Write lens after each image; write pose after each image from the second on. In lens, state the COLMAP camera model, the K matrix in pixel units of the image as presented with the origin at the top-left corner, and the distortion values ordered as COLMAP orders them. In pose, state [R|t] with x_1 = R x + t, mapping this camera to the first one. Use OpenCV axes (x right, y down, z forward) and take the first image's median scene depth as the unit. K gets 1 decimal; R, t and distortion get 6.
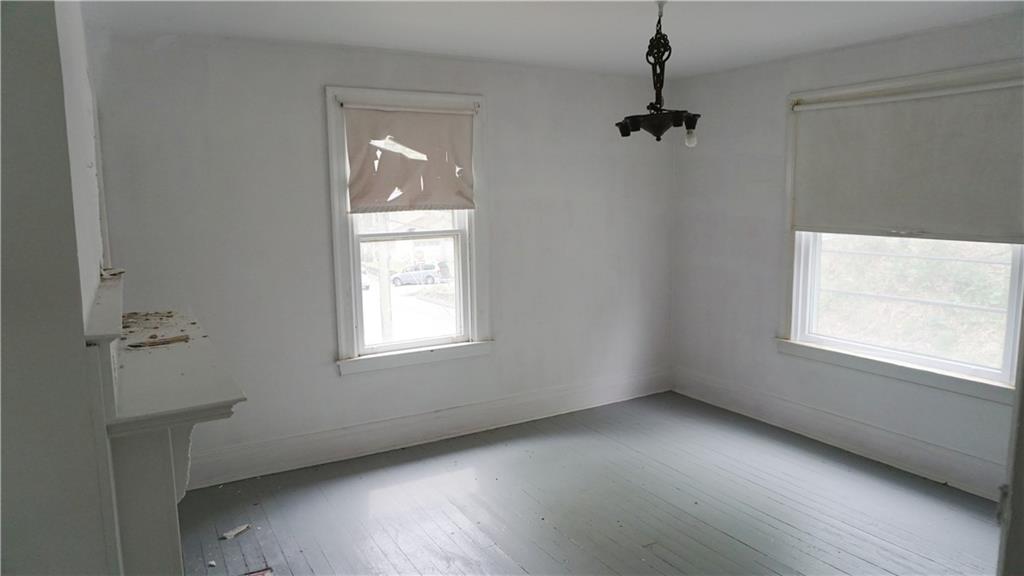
lens RADIAL K [[689.9, 0, 512.0], [0, 689.9, 288.0], [0, 0, 1]] dist [-0.042929, 0.046372]
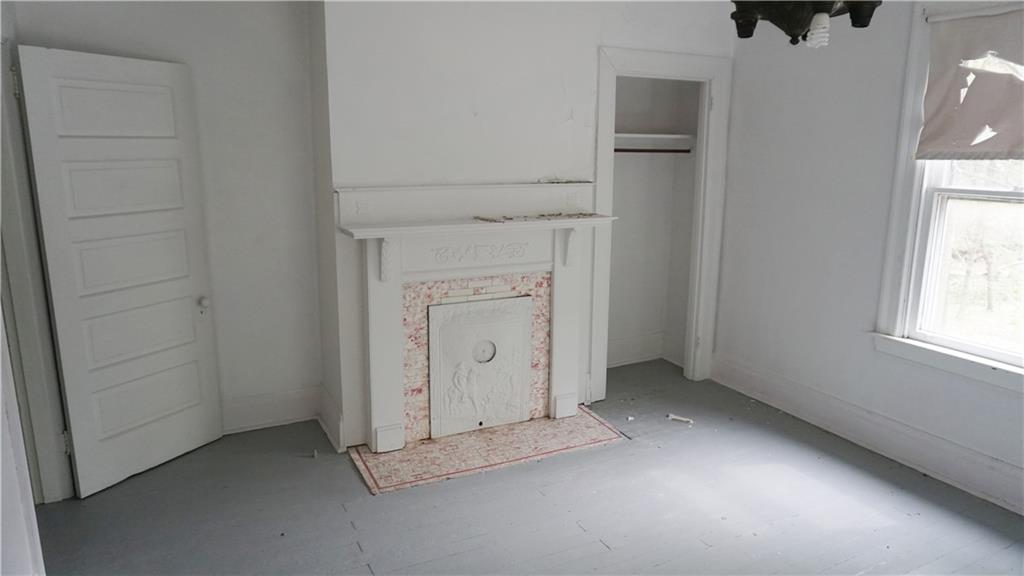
lens RADIAL K [[689.9, 0, 512.0], [0, 689.9, 288.0], [0, 0, 1]] dist [-0.042929, 0.046372]
pose [[-0.057245, 0.224360, -0.972824, 0.587480], [-0.138897, 0.963155, 0.230303, -0.080306], [0.988651, 0.148306, -0.023973, 0.566966]]
